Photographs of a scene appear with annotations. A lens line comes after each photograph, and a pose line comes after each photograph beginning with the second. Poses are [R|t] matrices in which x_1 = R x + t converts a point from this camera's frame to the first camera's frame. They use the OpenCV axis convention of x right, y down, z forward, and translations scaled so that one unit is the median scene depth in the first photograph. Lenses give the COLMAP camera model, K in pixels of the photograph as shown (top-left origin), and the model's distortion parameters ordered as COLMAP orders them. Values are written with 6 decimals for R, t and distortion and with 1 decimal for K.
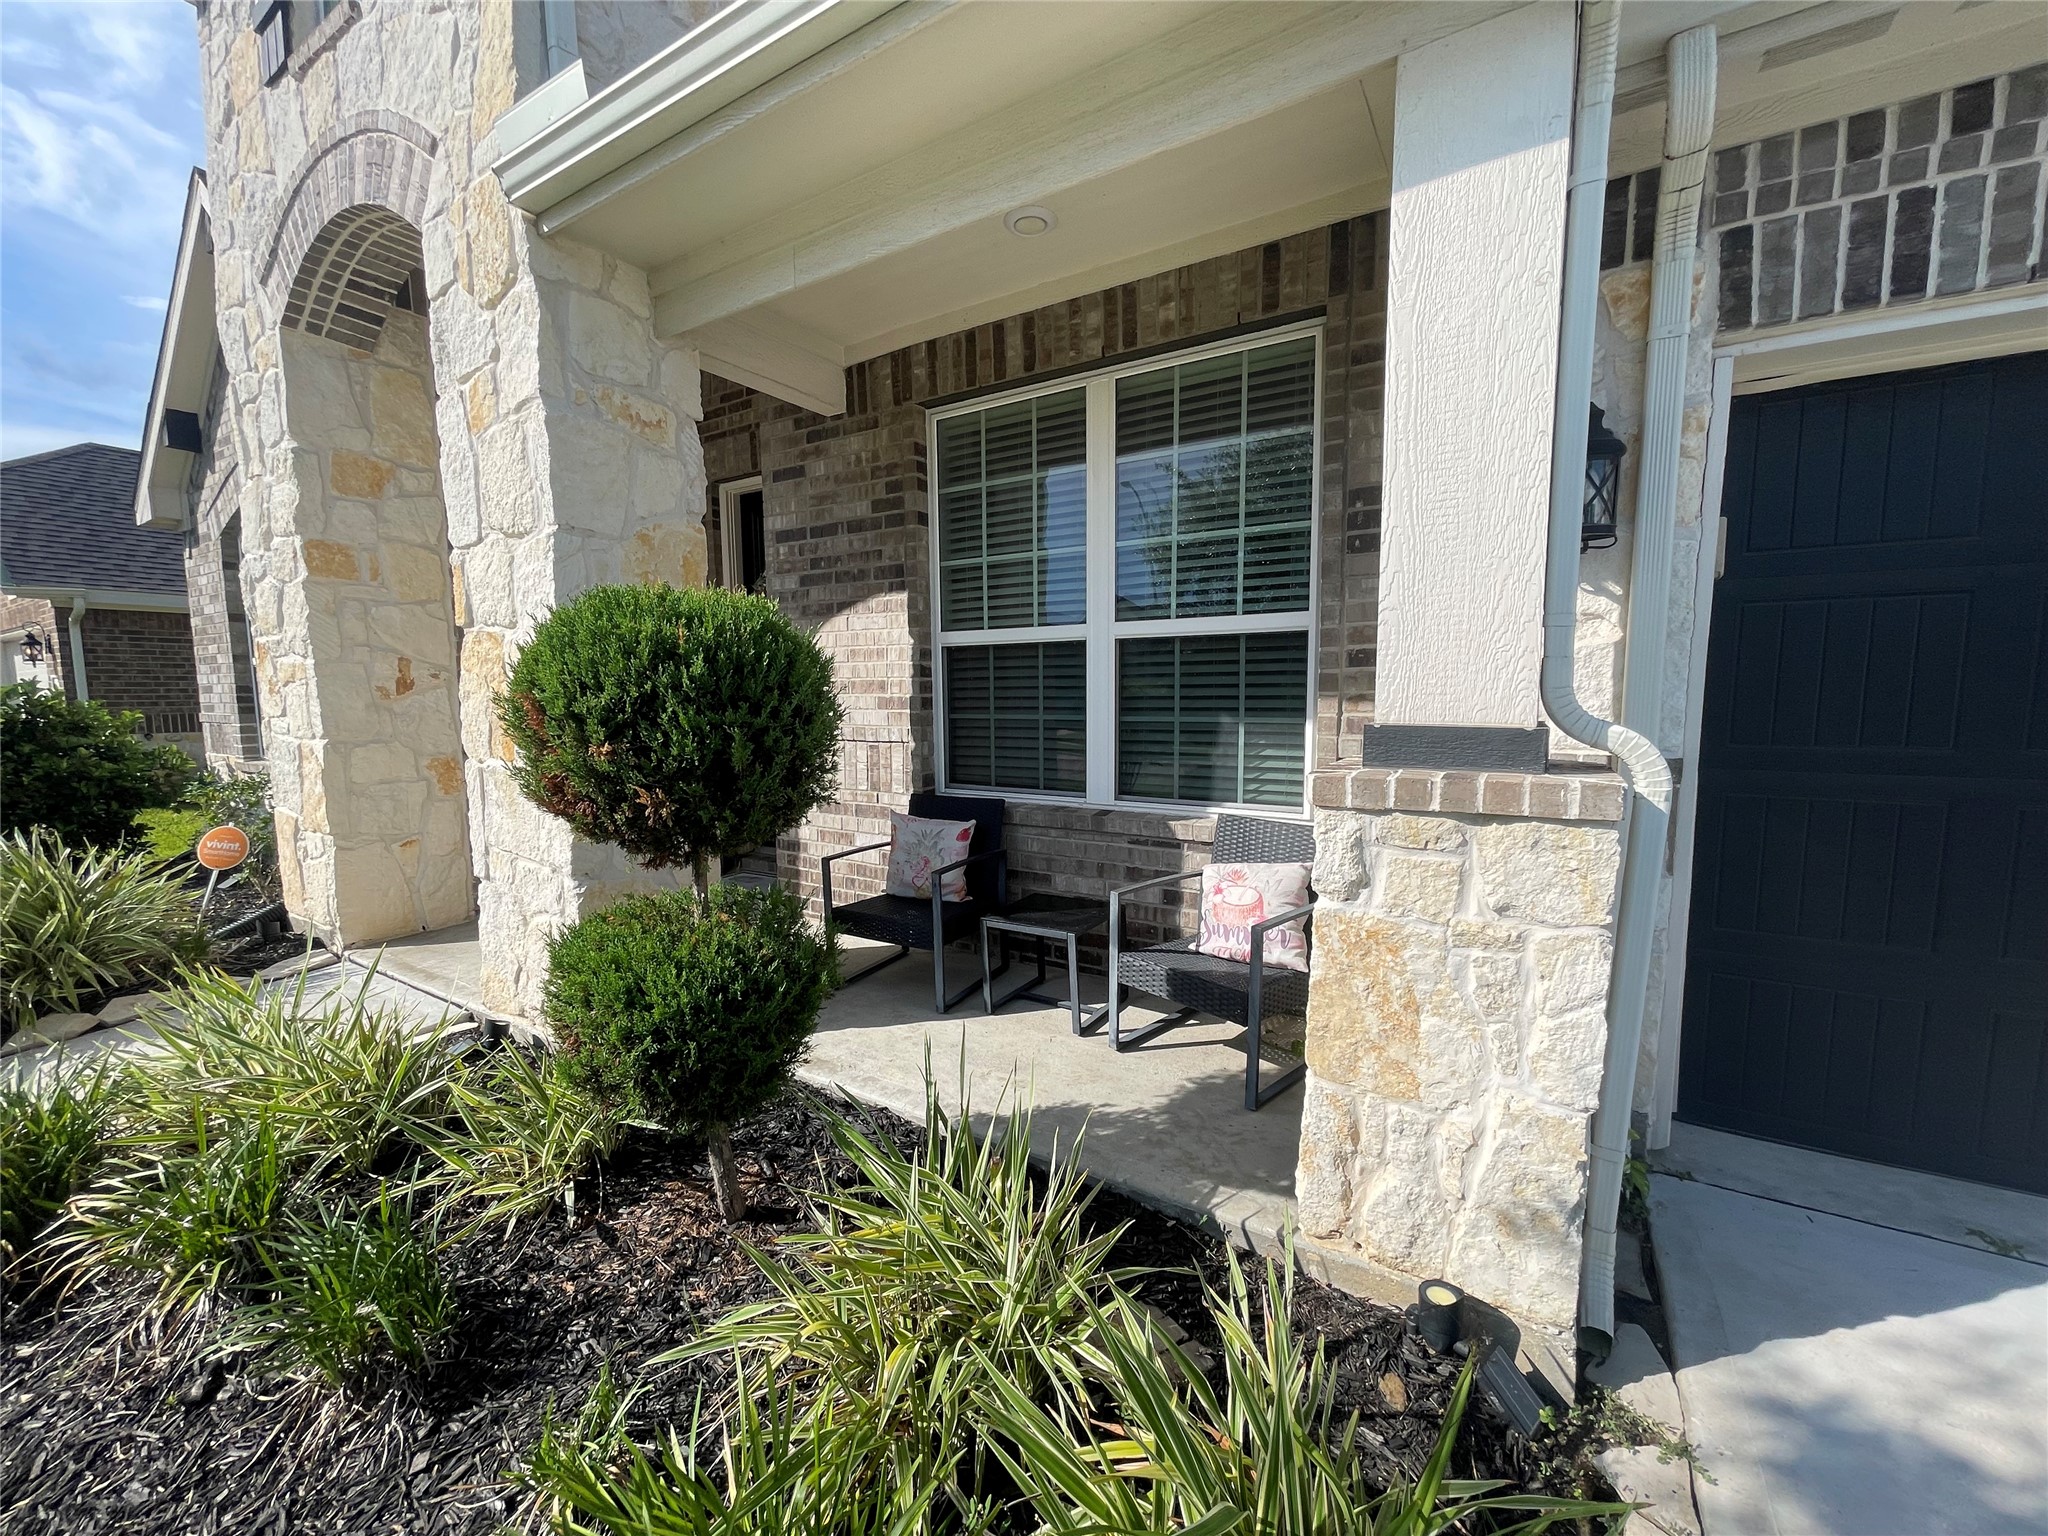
lens RADIAL K [[826.4, 0, 1016.1], [0, 826.4, 771.5], [0, 0, 1]] dist [0.002739, -0.000376]
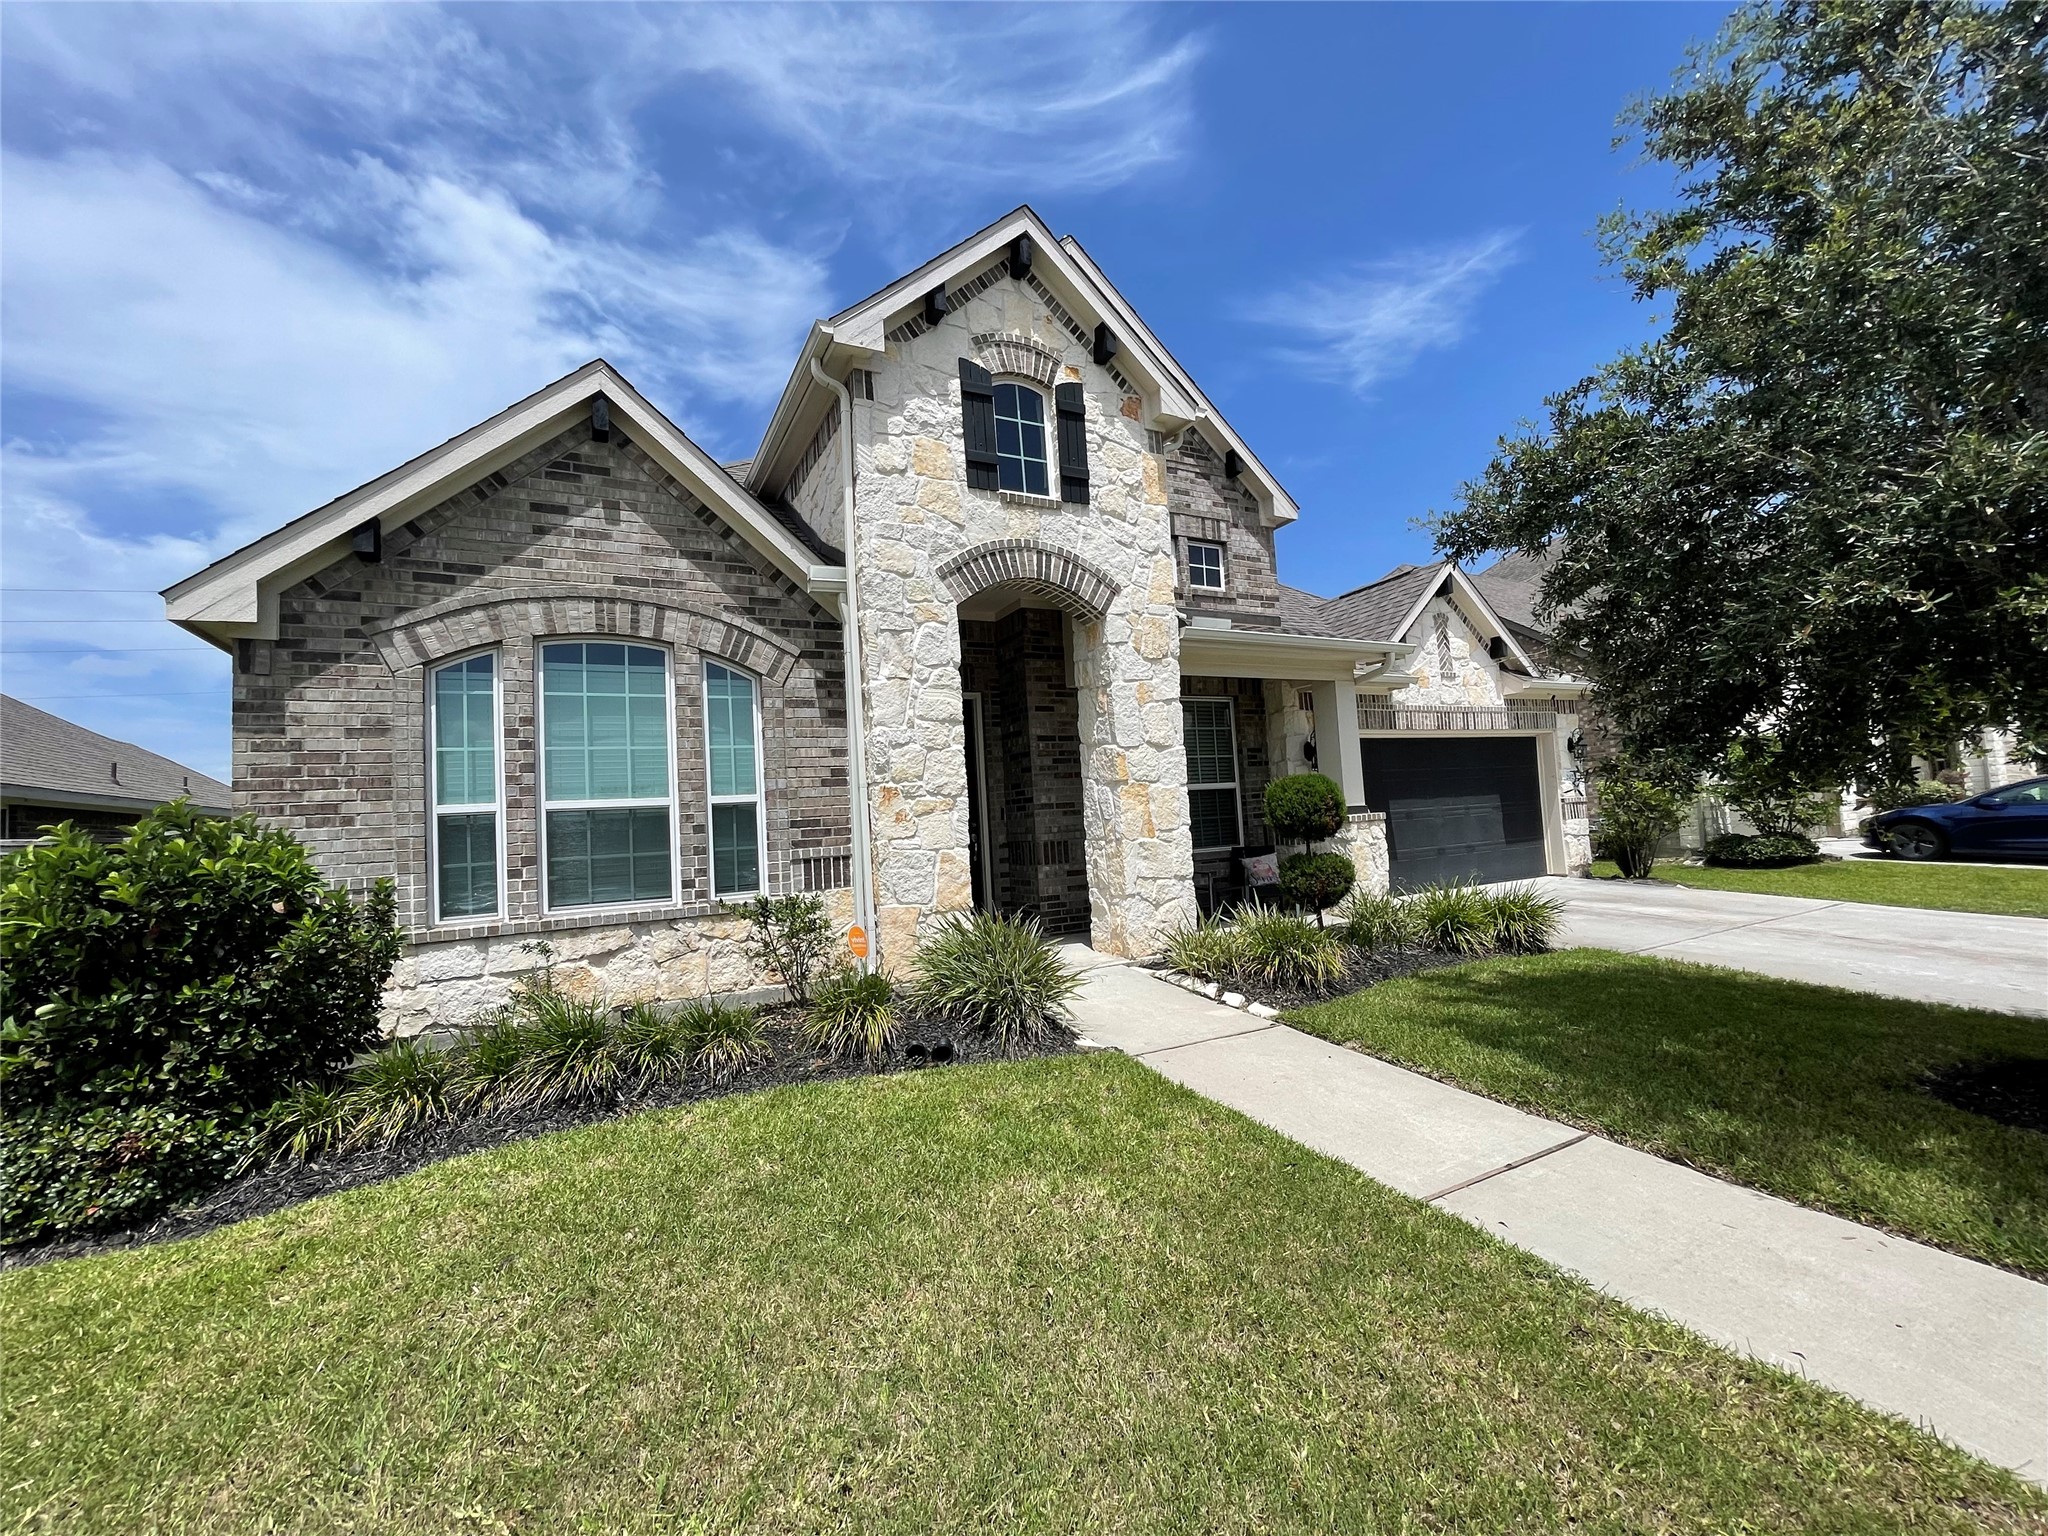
lens RADIAL K [[826.4, 0, 1017.8], [0, 826.4, 767.8], [0, 0, 1]] dist [0.002739, -0.000376]
pose [[0.487700, 0.037849, 0.872191, -2.253307], [0.143090, 0.982083, -0.122629, 0.021492], [-0.861205, 0.184608, 0.473546, 0.140198]]
